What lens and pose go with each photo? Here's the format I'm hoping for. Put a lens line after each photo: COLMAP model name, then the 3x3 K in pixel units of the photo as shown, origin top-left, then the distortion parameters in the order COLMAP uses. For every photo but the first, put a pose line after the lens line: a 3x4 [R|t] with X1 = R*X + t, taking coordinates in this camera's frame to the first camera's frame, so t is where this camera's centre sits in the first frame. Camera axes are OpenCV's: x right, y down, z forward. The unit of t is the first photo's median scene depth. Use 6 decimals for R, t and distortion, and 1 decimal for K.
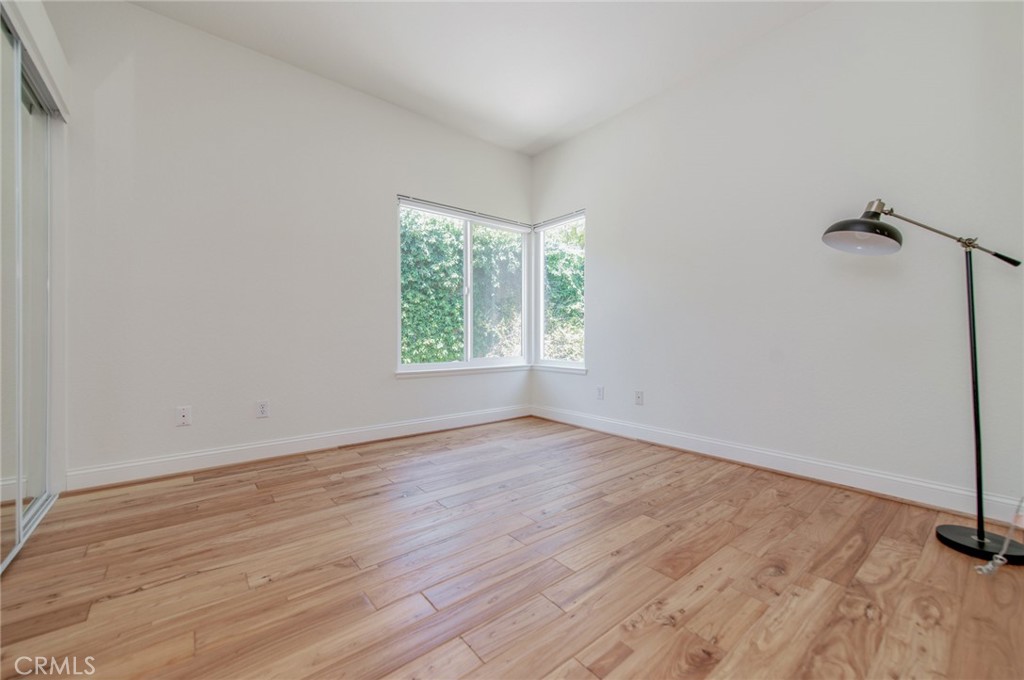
lens RADIAL K [[400.3, 0, 507.9], [0, 400.3, 340.4], [0, 0, 1]] dist [0.012213, -0.000524]
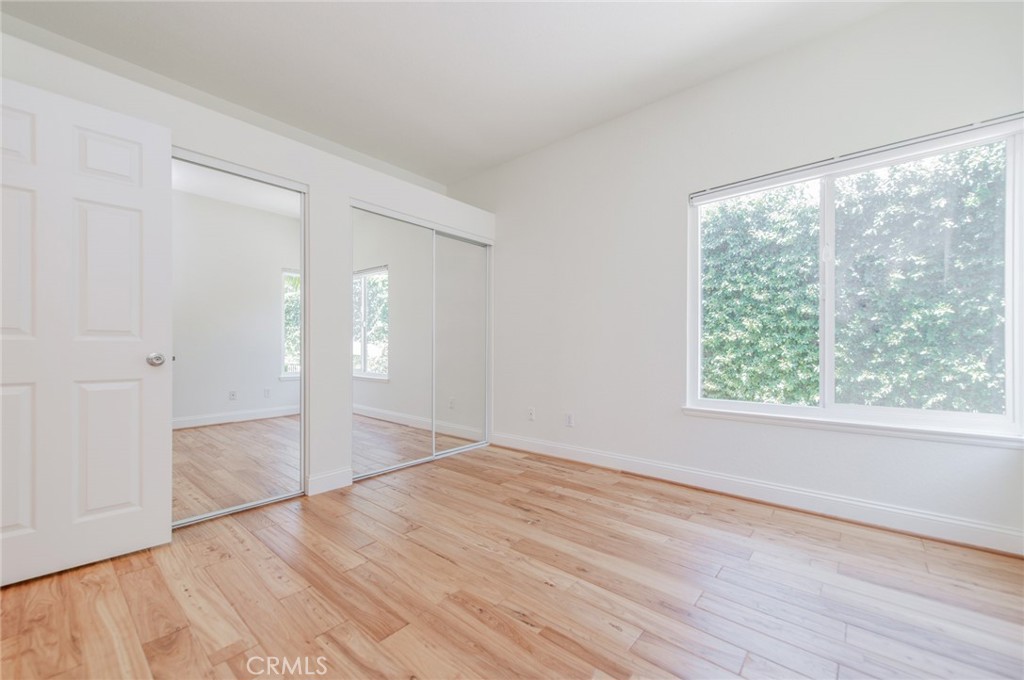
lens RADIAL K [[400.3, 0, 510.1], [0, 400.3, 347.5], [0, 0, 1]] dist [0.012213, -0.000524]
pose [[0.179280, -0.005312, -0.983784, 0.657716], [-0.004732, 0.999969, -0.006262, -0.051022], [0.983787, 0.005778, 0.179249, 0.660046]]
